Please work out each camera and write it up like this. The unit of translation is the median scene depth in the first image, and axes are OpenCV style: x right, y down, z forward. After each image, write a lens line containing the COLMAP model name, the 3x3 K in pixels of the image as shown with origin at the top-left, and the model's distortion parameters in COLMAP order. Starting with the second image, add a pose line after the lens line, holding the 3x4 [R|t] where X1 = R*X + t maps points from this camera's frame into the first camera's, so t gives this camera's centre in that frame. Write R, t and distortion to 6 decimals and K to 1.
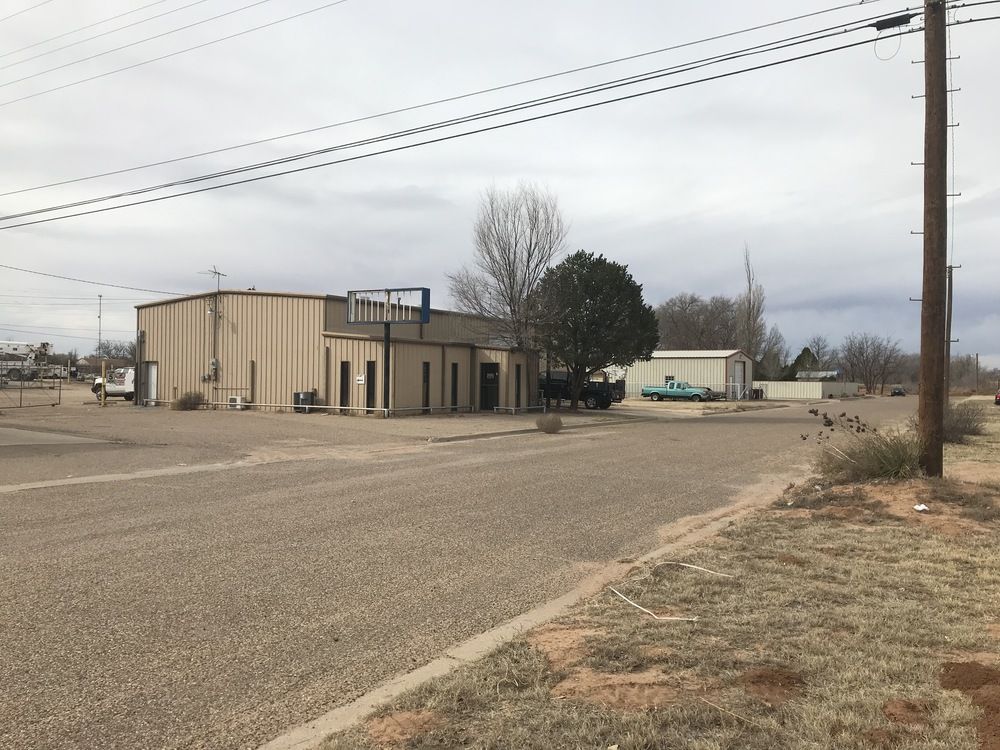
lens RADIAL K [[811.6, 0, 501.8], [0, 811.6, 374.5], [0, 0, 1]] dist [0.050224, 0.004368]
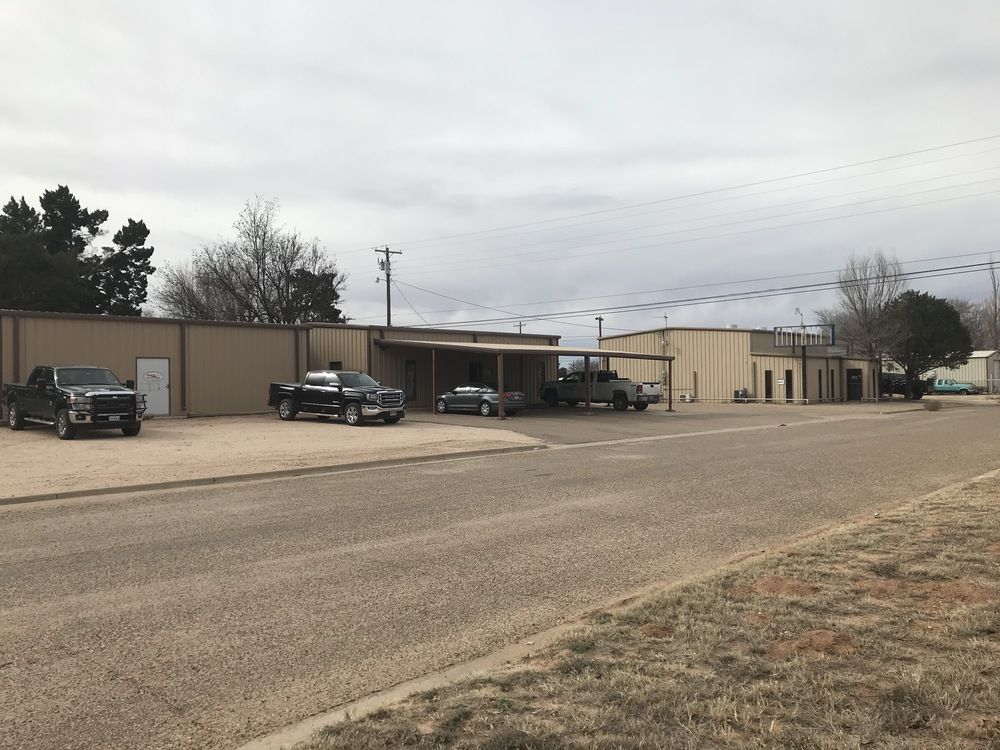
lens RADIAL K [[811.6, 0, 498.1], [0, 811.6, 379.0], [0, 0, 1]] dist [0.050224, 0.004368]
pose [[0.980031, -0.022334, -0.197584, -0.391299], [0.022646, 0.999743, -0.000682, -0.010188], [0.197549, -0.003807, 0.980286, -0.673842]]
